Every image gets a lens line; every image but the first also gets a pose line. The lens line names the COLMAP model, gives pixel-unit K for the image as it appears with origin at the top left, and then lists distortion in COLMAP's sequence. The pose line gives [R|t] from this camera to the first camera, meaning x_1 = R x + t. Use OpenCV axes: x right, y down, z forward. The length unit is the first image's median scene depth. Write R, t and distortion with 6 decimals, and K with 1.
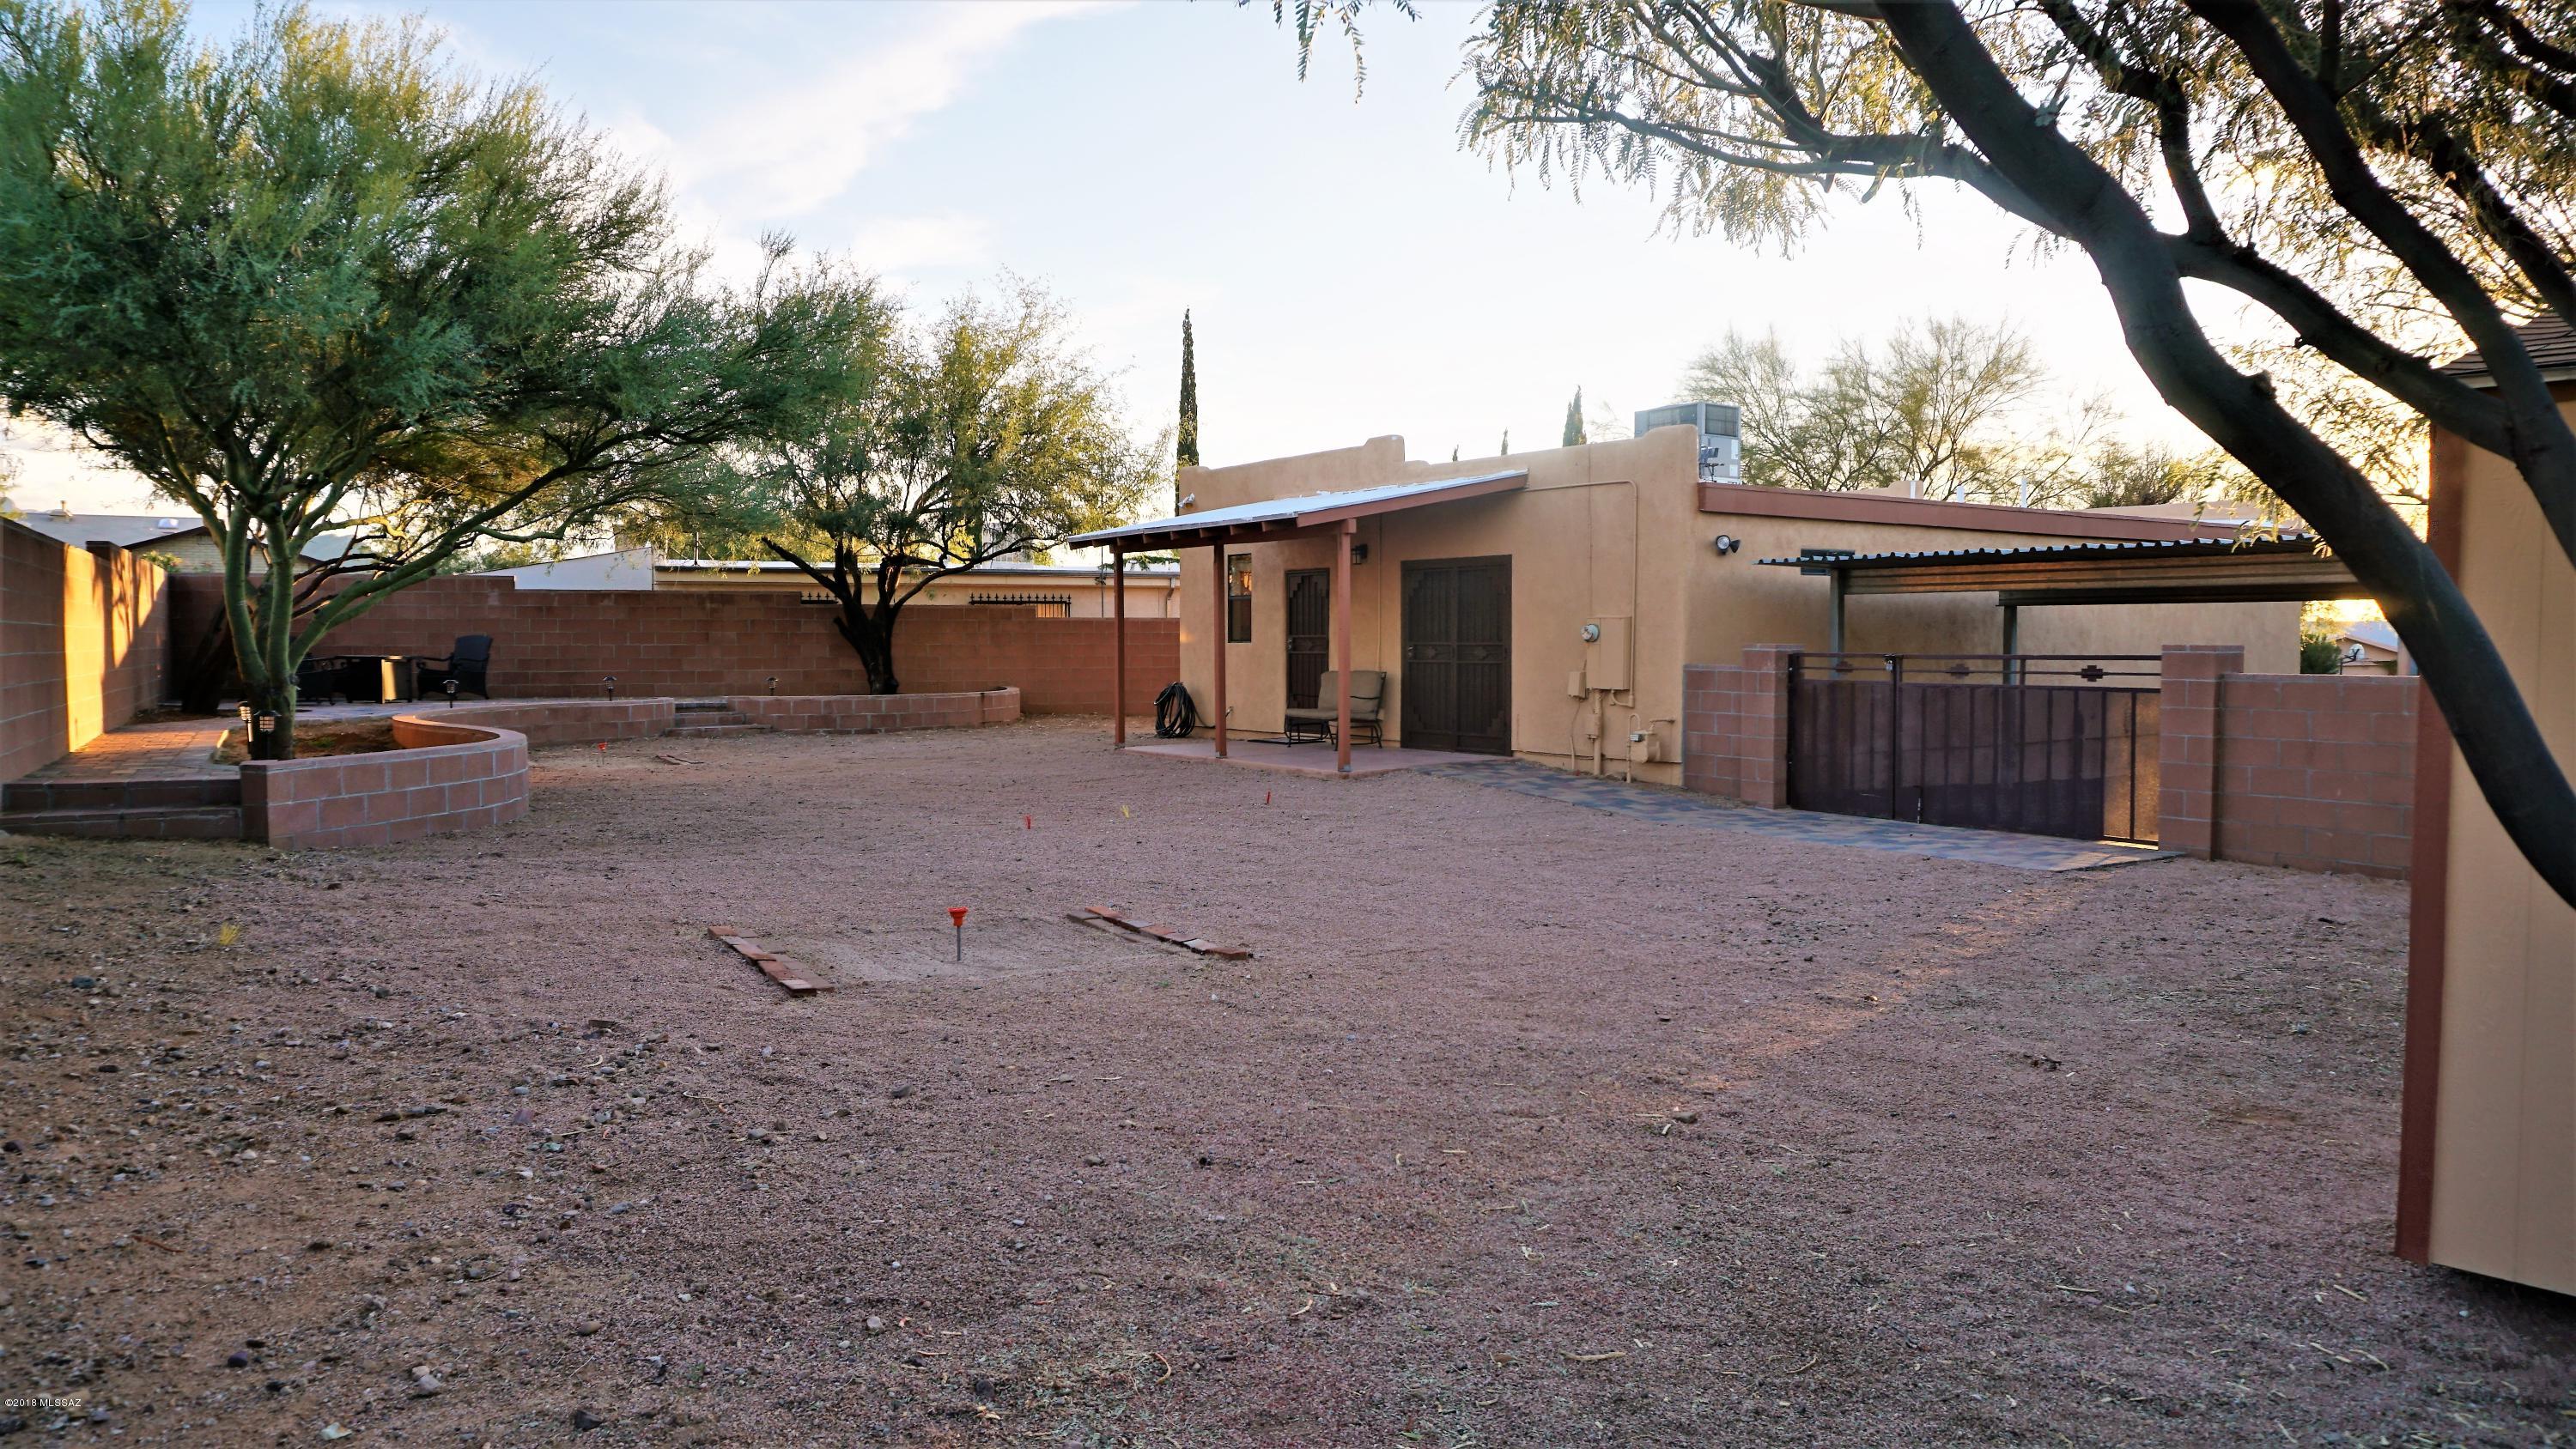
lens RADIAL K [[1714.7, 0, 1290.4], [0, 1714.7, 728.7], [0, 0, 1]] dist [-0.055287, 0.031667]
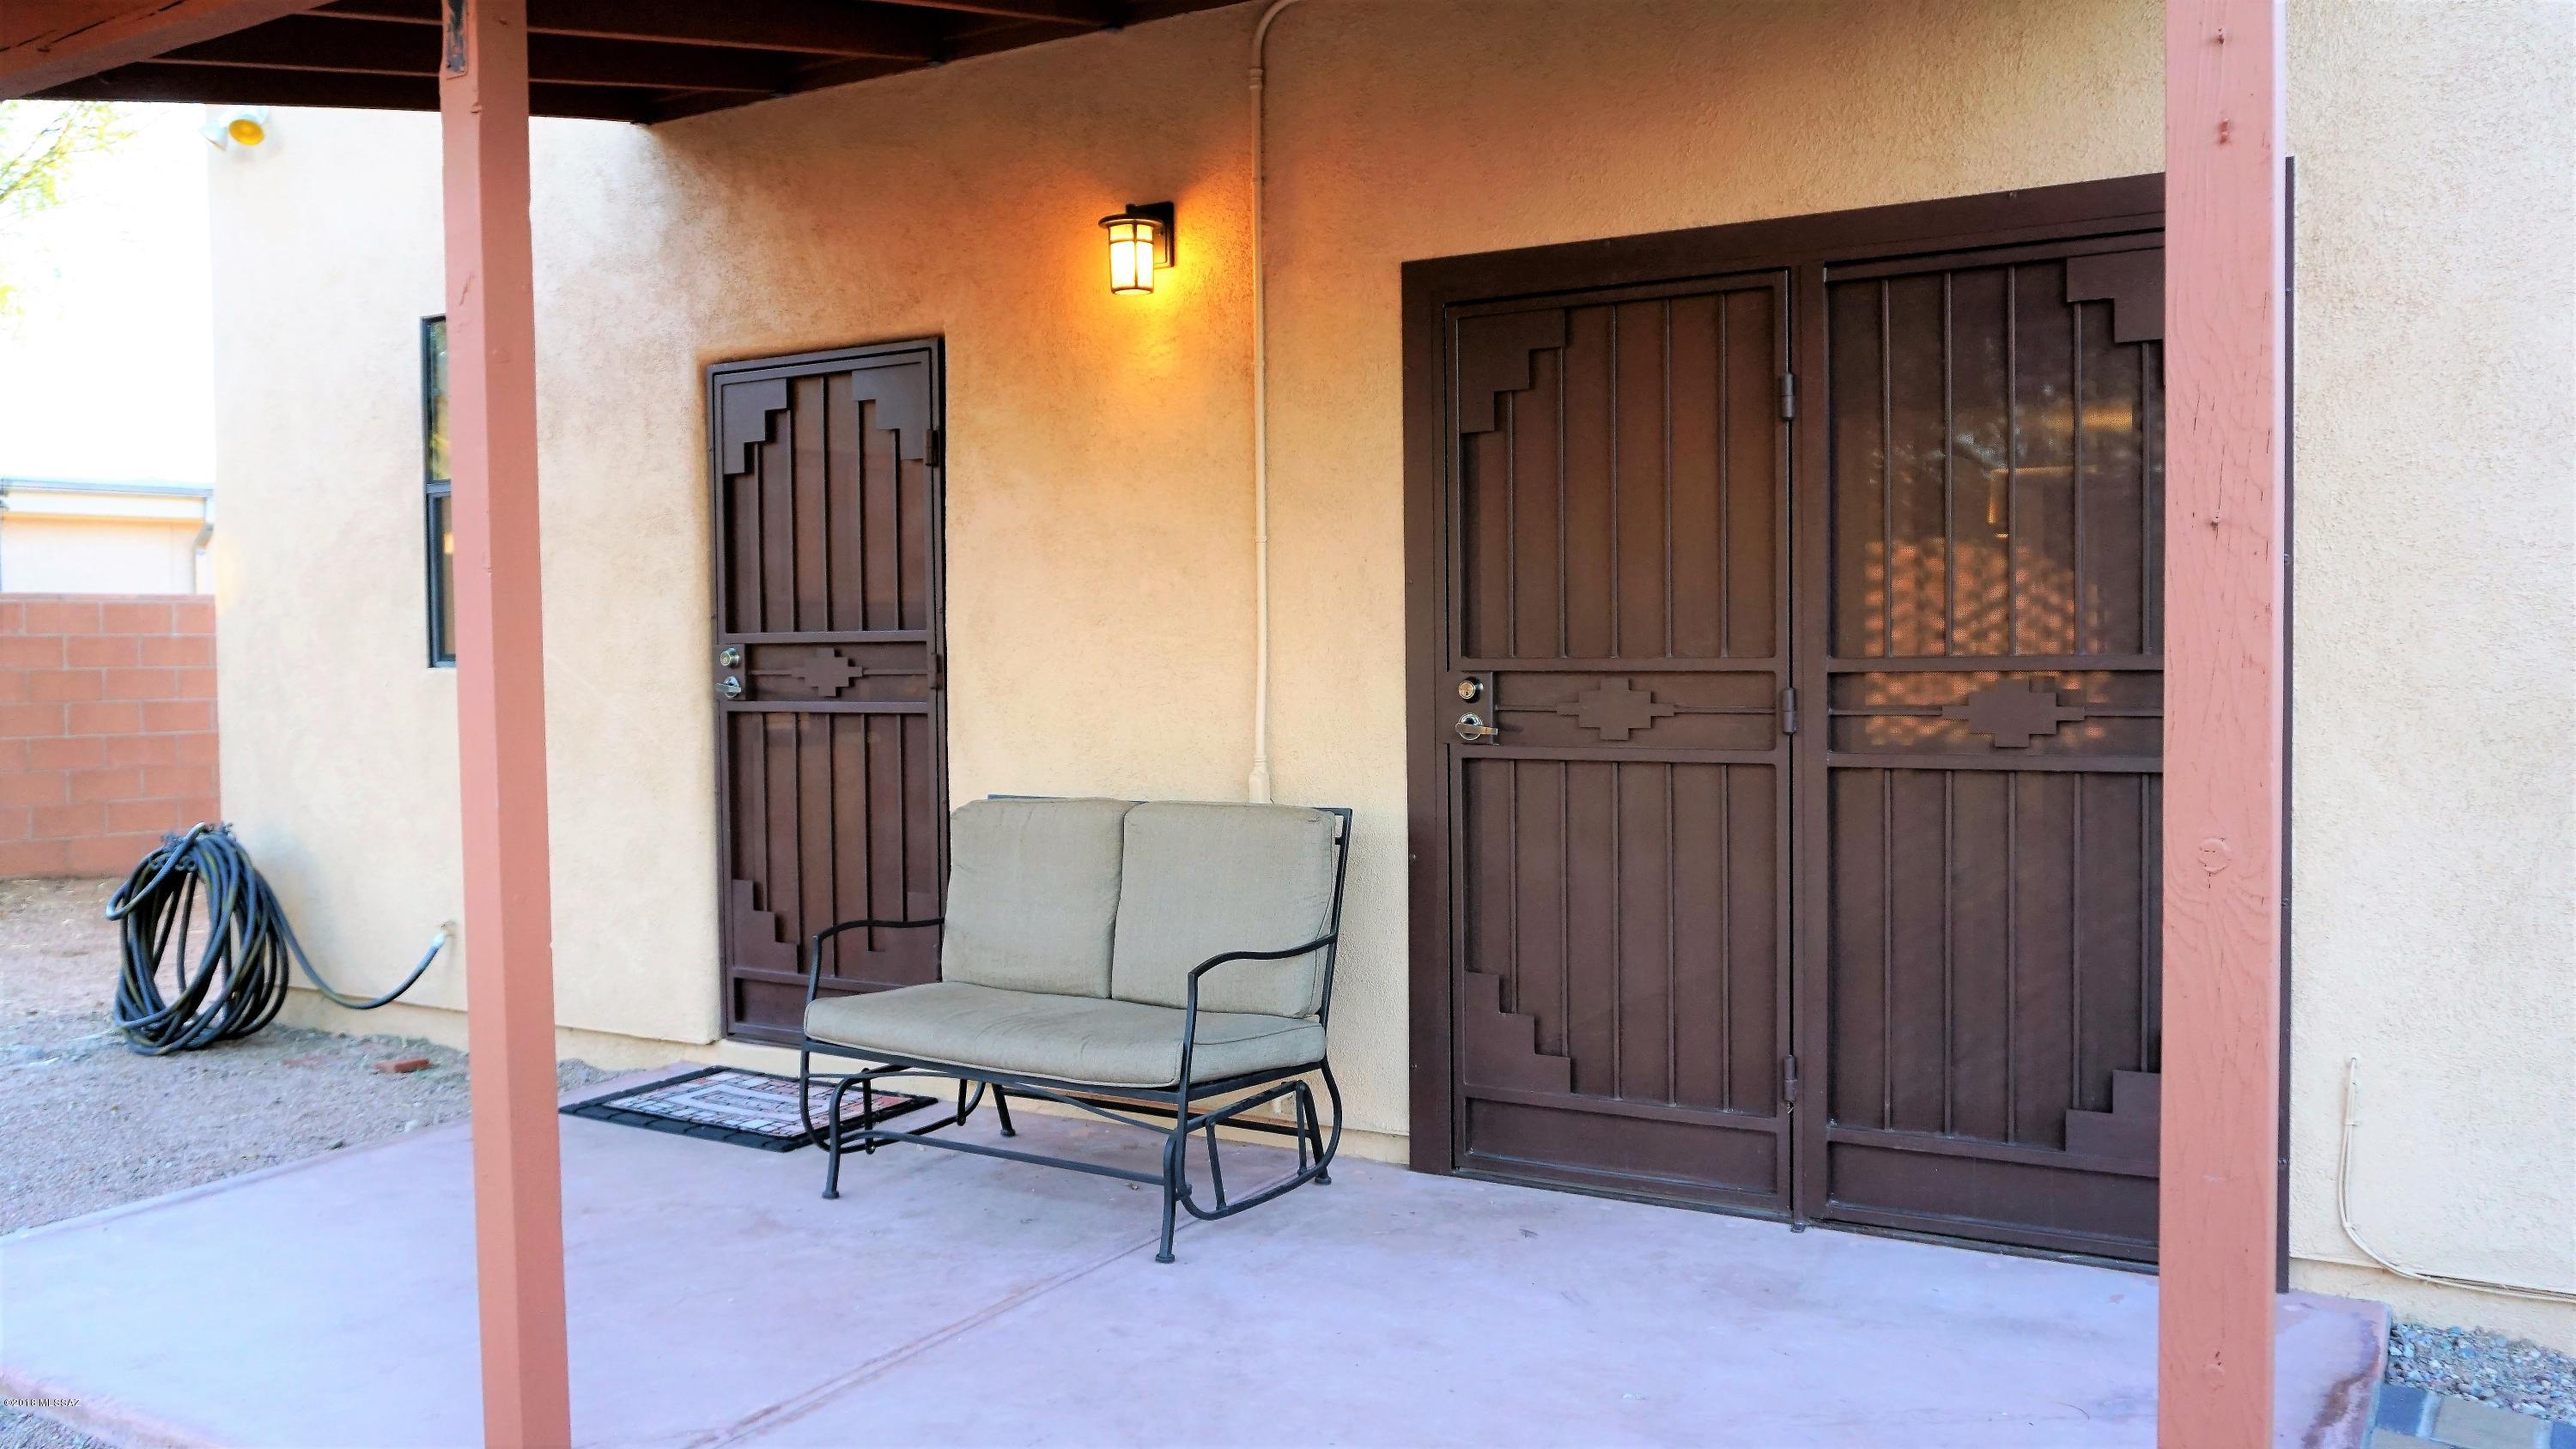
lens RADIAL K [[2048.6, 0, 1288.2], [0, 2048.6, 723.9], [0, 0, 1]] dist [-0.010232, 0.001120]
pose [[0.918303, -0.010817, 0.395730, -0.041303], [0.019989, 0.999618, -0.019062, -0.034482], [-0.395373, 0.025415, 0.918169, 0.701778]]
